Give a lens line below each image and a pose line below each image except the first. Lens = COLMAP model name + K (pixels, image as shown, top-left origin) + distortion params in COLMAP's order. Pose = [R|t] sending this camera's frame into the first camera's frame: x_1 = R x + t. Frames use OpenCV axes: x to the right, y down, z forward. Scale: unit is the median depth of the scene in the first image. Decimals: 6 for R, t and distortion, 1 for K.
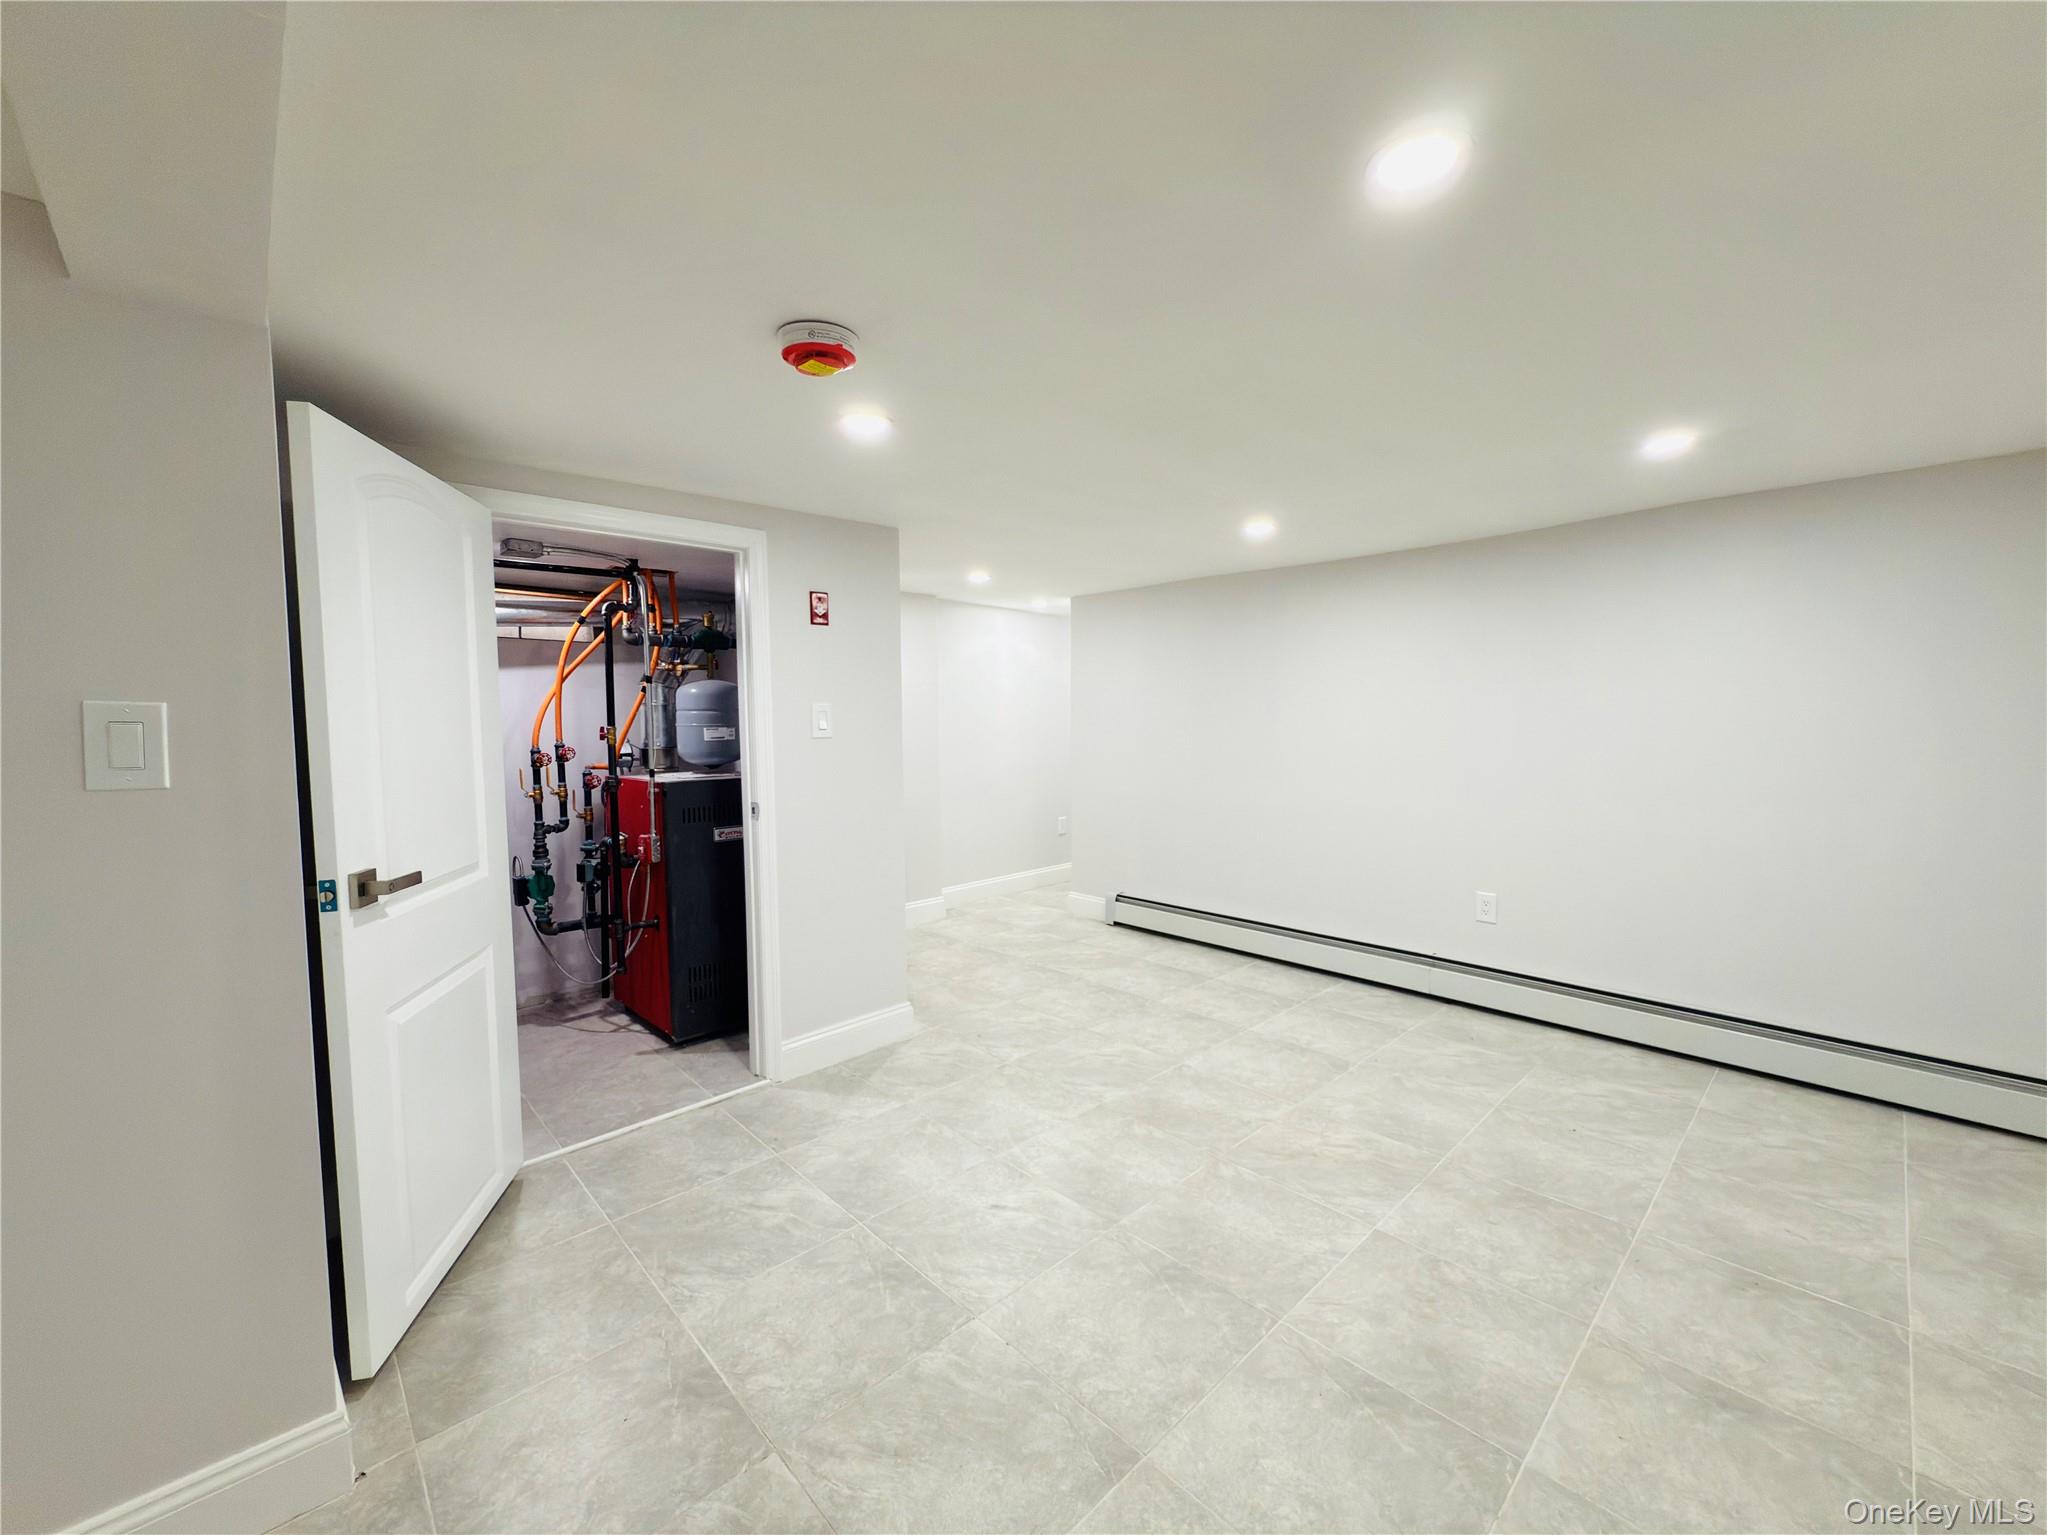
lens RADIAL K [[821.9, 0, 1029.3], [0, 821.9, 768.2], [0, 0, 1]] dist [0.000361, 0.000180]
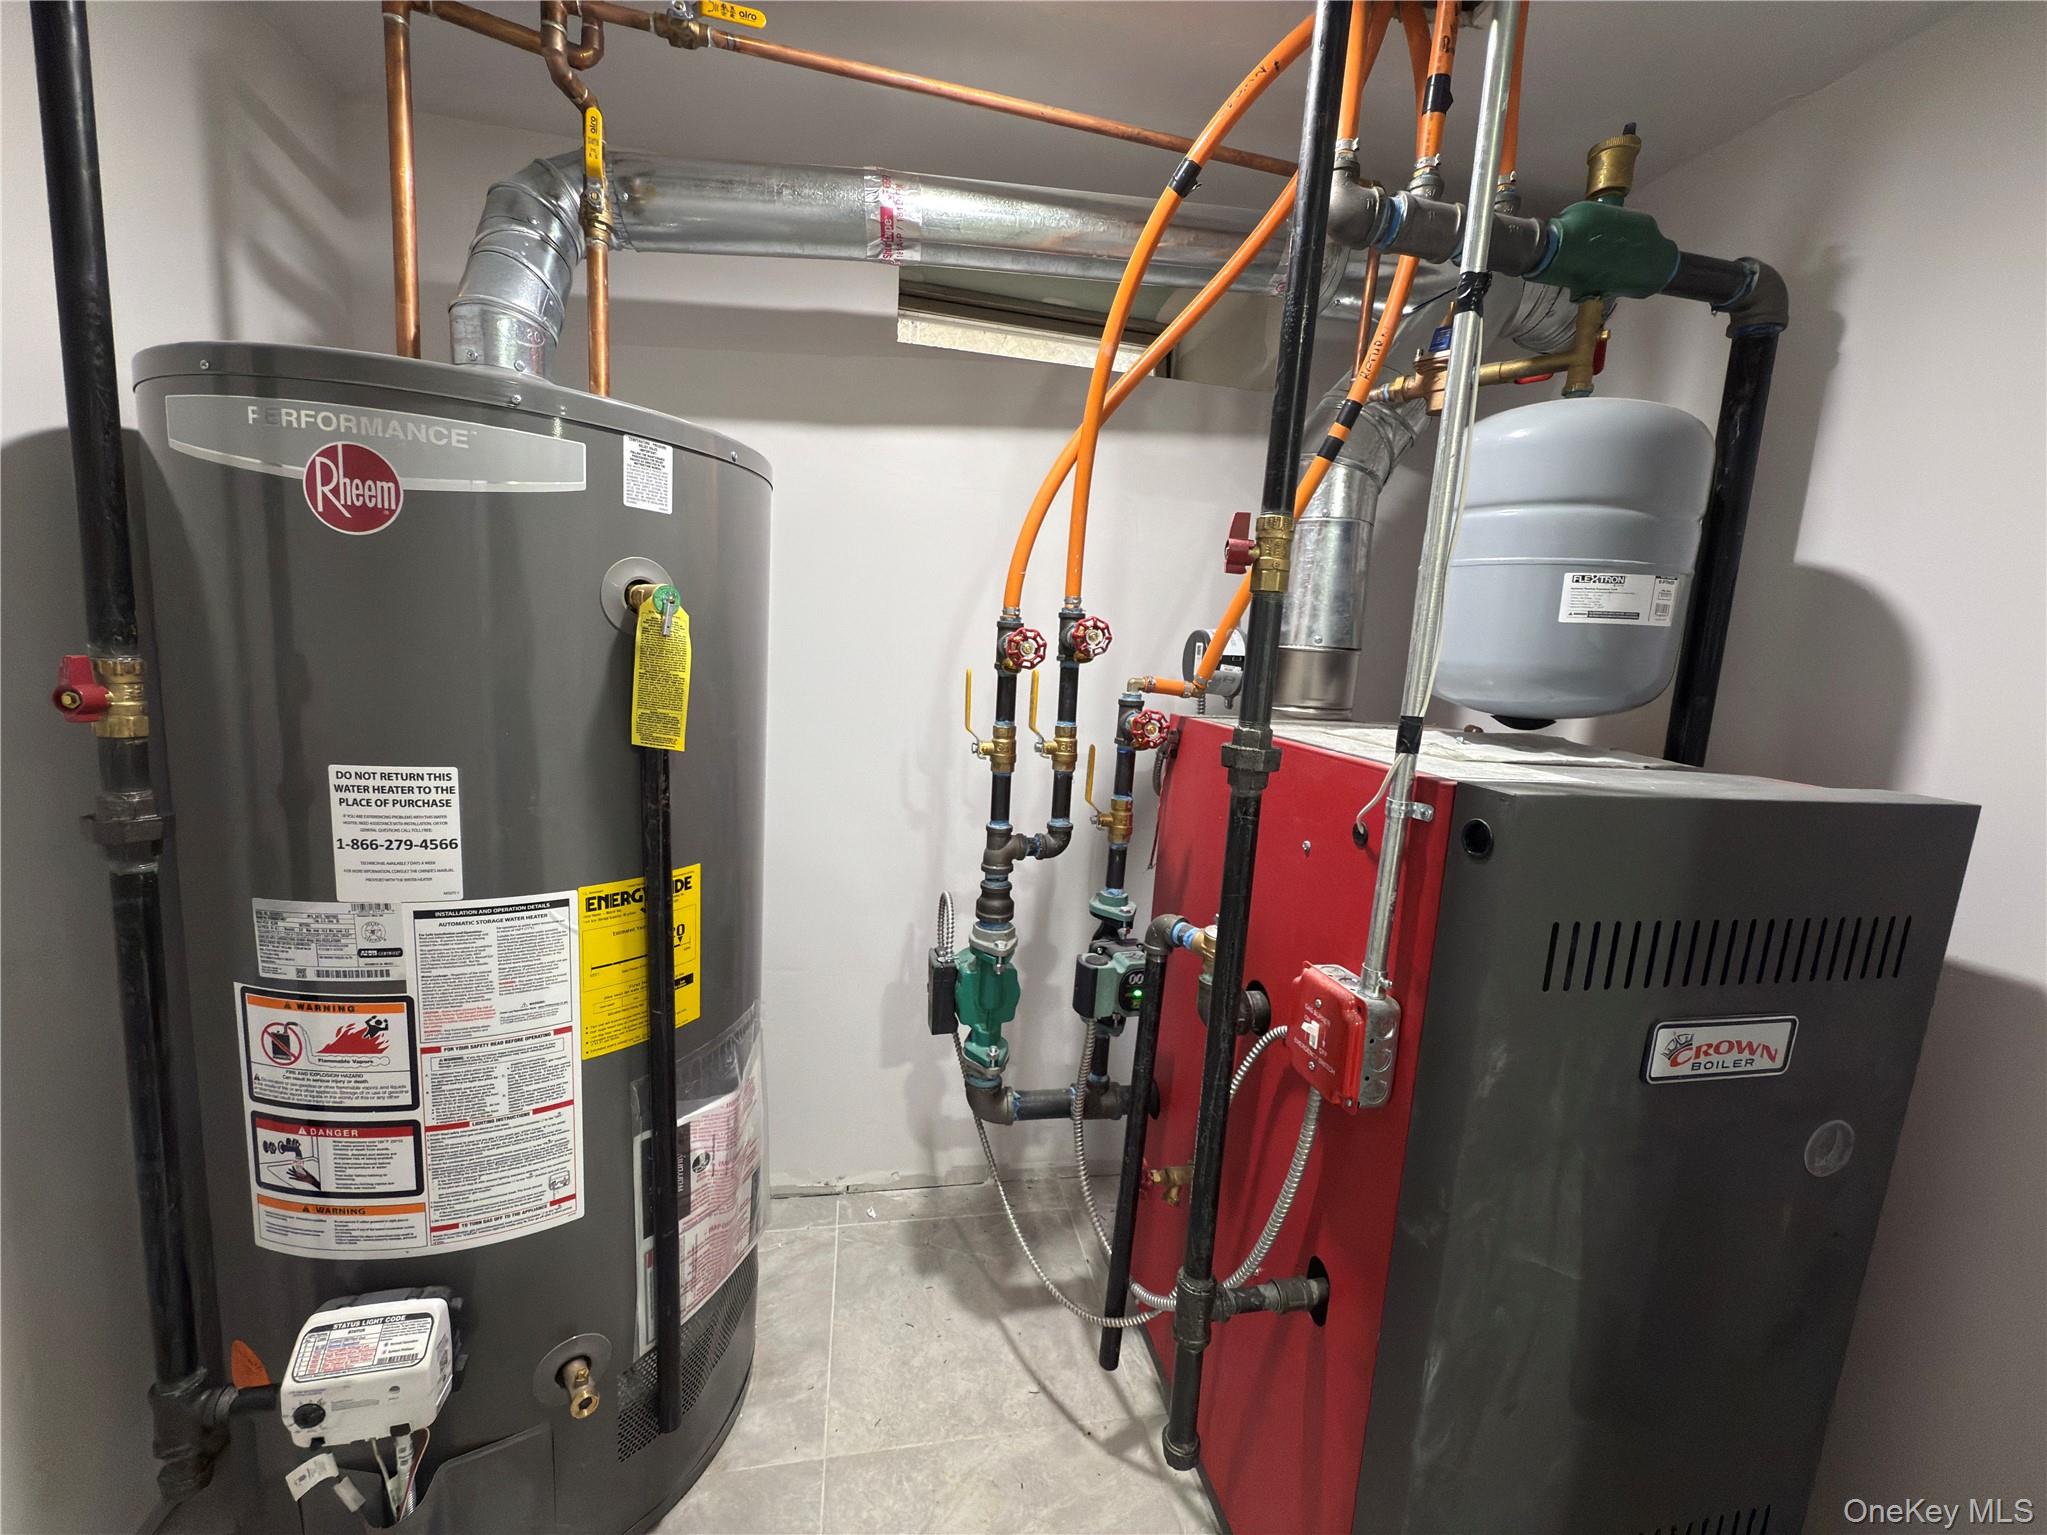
lens RADIAL K [[821.9, 0, 1029.3], [0, 821.9, 768.2], [0, 0, 1]] dist [0.000361, 0.000180]
pose [[0.839532, 0.143175, -0.524106, -0.407421], [-0.104885, 0.989216, 0.102225, 0.002880], [0.533091, -0.030850, 0.845496, 0.715810]]
